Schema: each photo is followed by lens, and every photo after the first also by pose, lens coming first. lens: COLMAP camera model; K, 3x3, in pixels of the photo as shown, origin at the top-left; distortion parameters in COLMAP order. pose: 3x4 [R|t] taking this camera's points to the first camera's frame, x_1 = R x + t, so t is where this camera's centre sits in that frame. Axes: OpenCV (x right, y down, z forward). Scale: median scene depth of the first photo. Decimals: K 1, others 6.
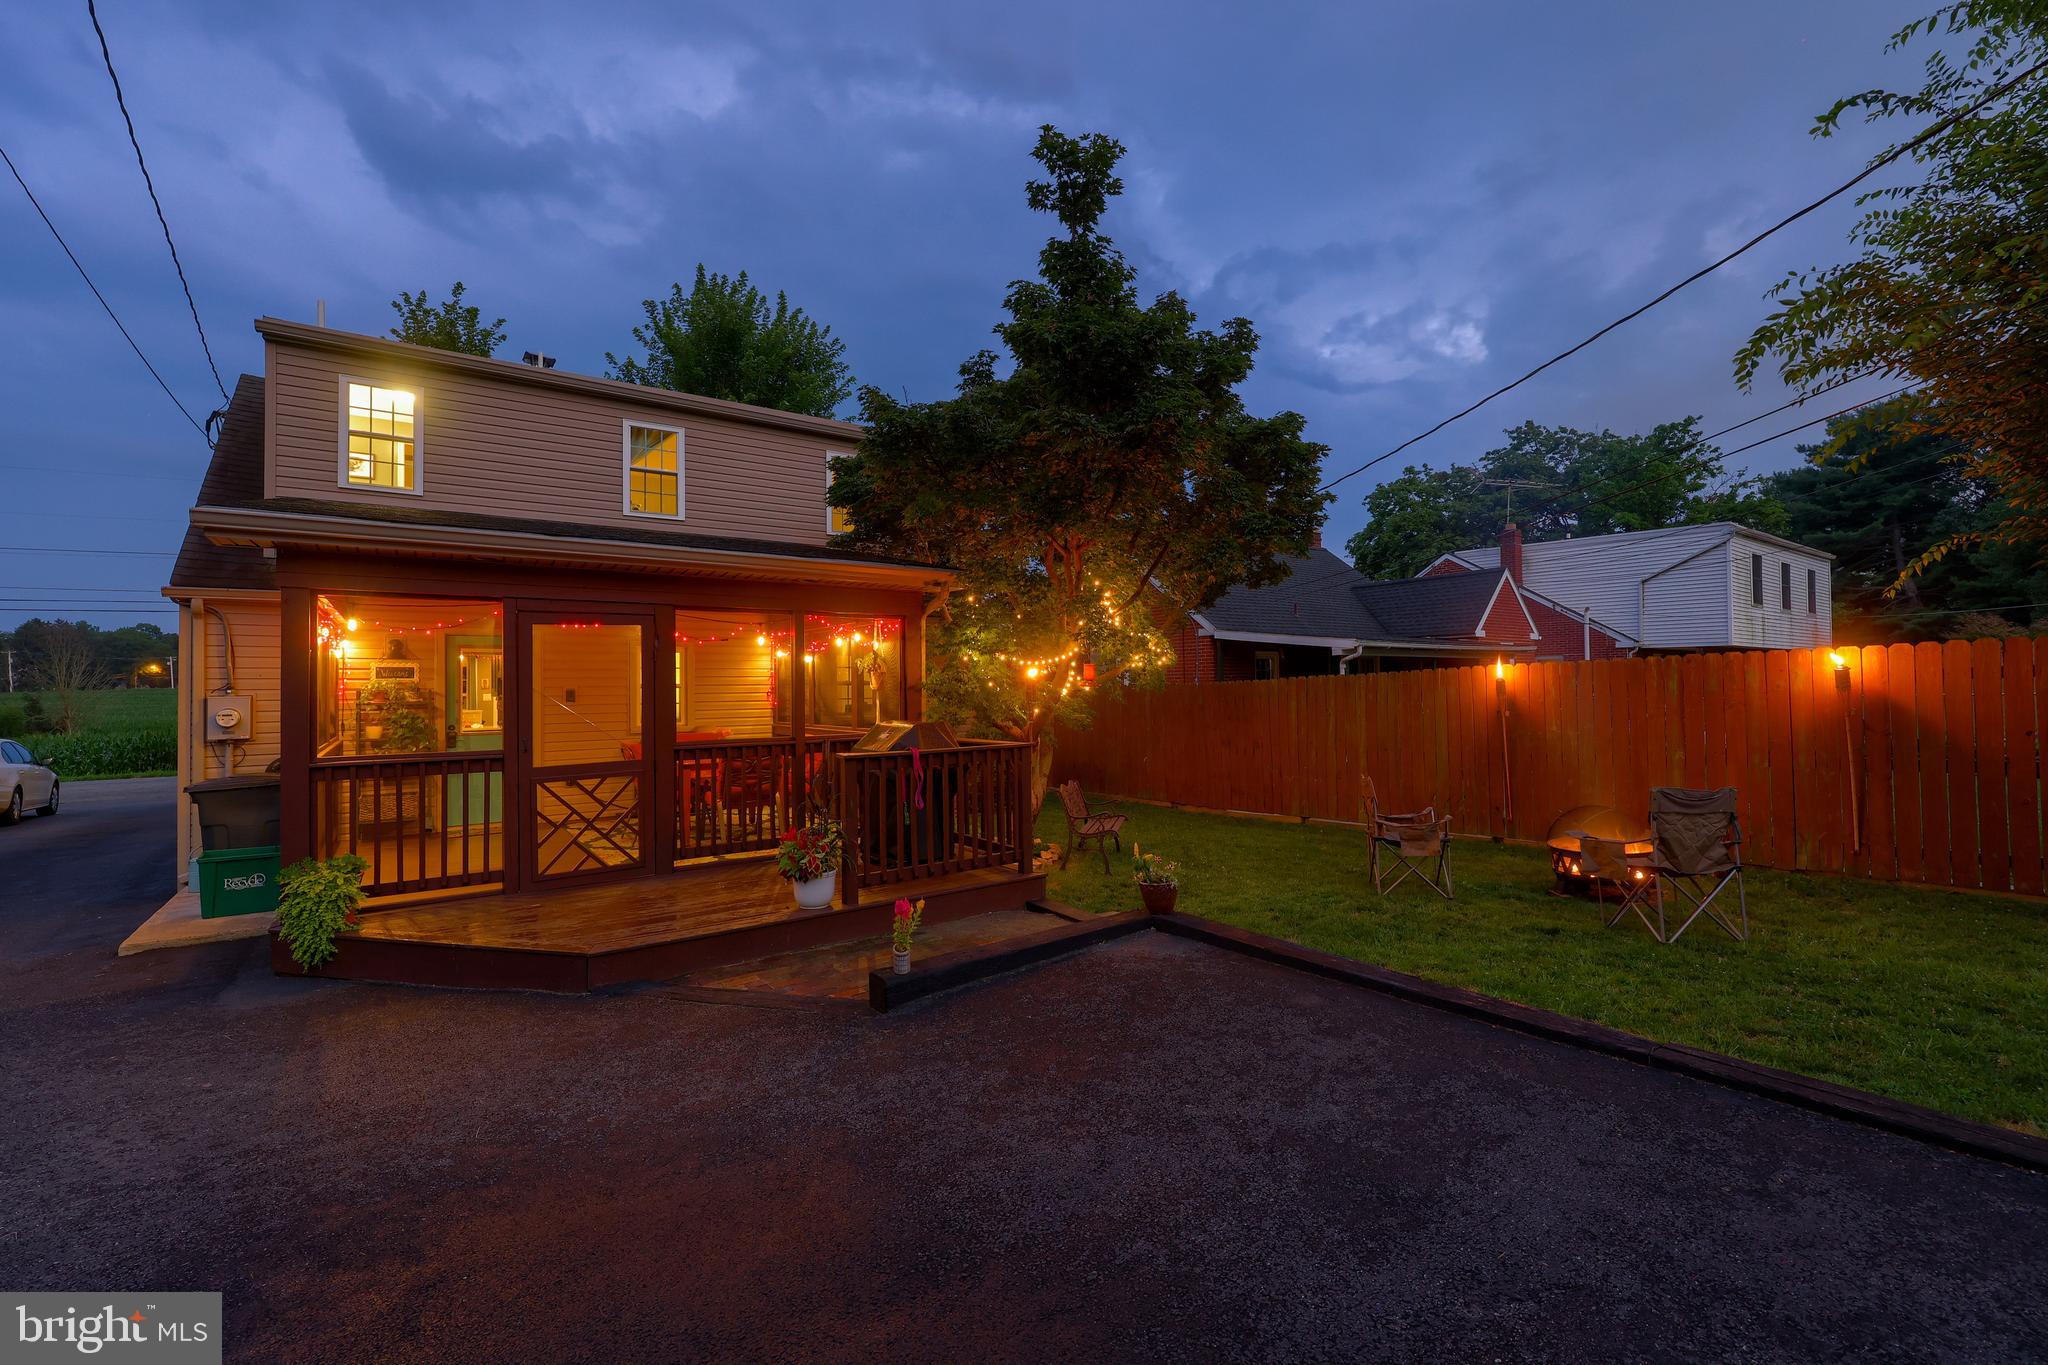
lens RADIAL K [[846.8, 0, 1024.0], [0, 846.8, 682.5], [0, 0, 1]] dist [-0.000589, -0.000068]
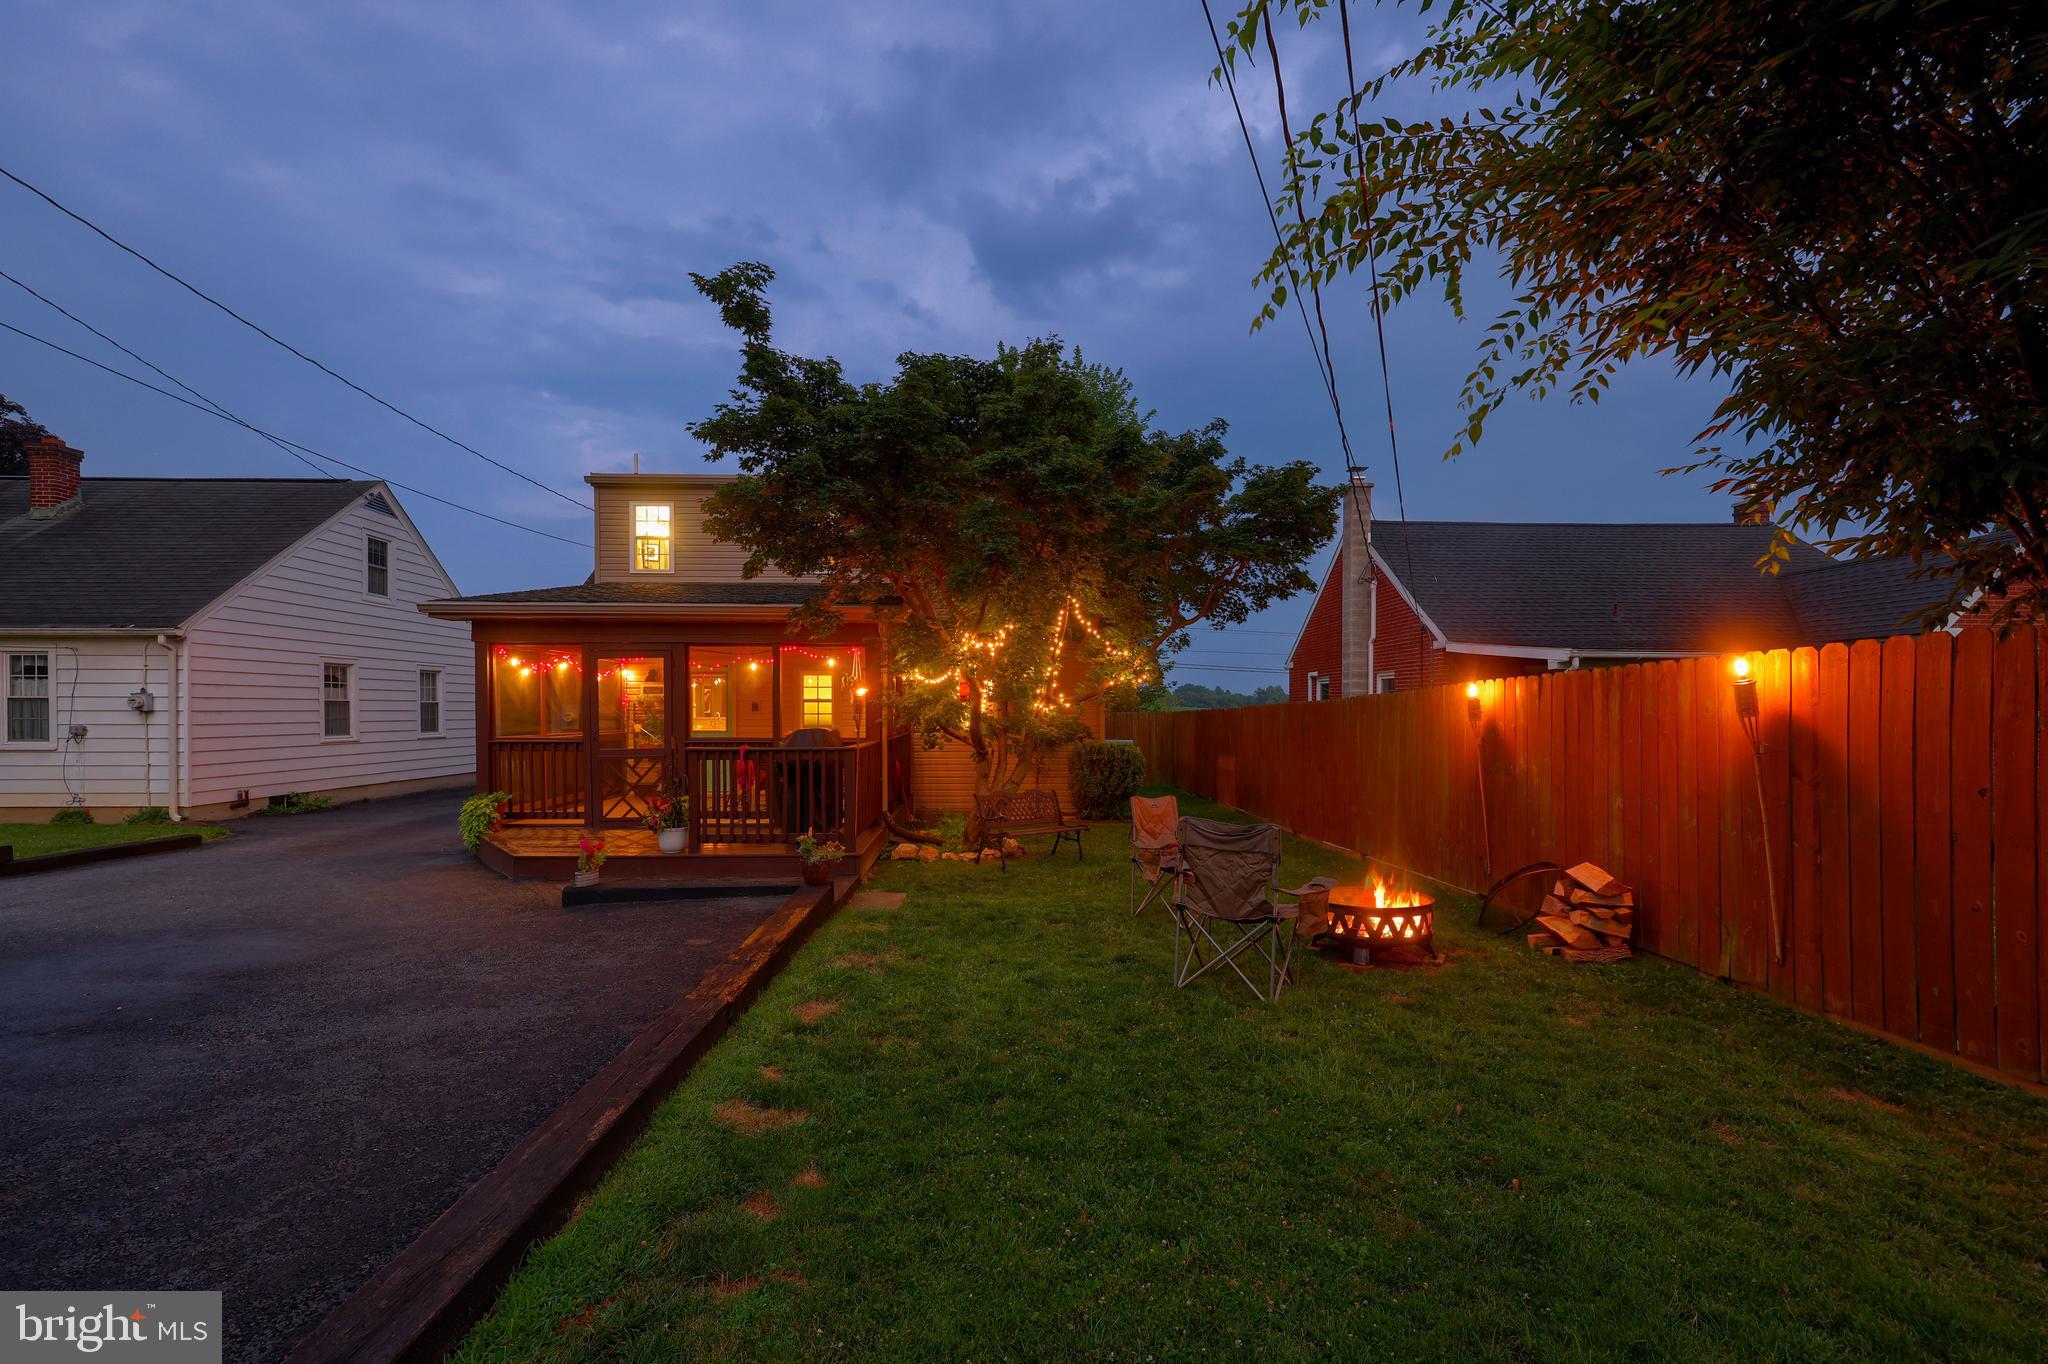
lens RADIAL K [[836.4, 0, 1026.8], [0, 836.4, 730.9], [0, 0, 1]] dist [-0.000343, 0.000004]
pose [[0.828730, 0.026876, -0.559003, 0.750625], [-0.007546, 0.999292, 0.036857, 0.001282], [0.559598, -0.026326, 0.828346, 0.118706]]
